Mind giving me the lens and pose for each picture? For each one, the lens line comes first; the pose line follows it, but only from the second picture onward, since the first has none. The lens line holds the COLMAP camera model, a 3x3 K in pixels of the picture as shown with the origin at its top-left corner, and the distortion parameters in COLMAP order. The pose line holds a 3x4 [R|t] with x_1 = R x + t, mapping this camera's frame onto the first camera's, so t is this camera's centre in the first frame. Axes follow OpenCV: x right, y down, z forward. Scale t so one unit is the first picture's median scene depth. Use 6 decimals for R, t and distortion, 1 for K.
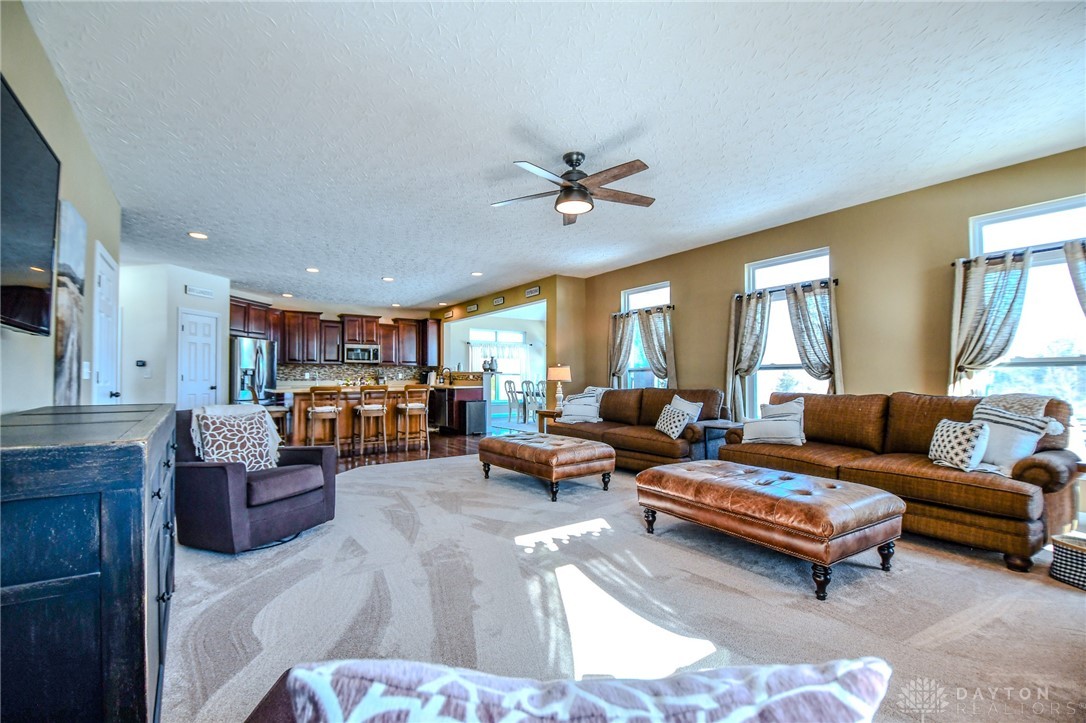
lens RADIAL K [[477.0, 0, 529.0], [0, 477.0, 369.1], [0, 0, 1]] dist [0.019412, -0.024191]
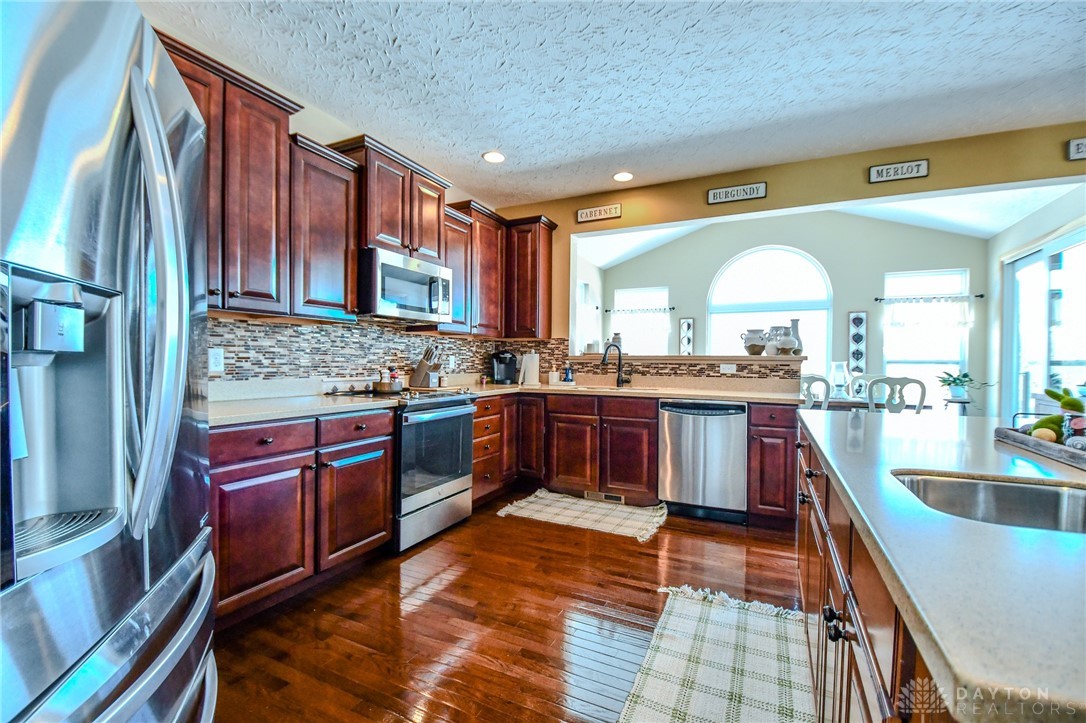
lens RADIAL K [[477.0, 0, 529.0], [0, 477.0, 369.1], [0, 0, 1]] dist [0.019412, -0.024191]
pose [[0.872202, 0.001236, 0.489144, -0.443320], [-0.018504, 0.999364, 0.030470, 0.007697], [-0.488796, -0.035627, 0.871671, 0.711099]]
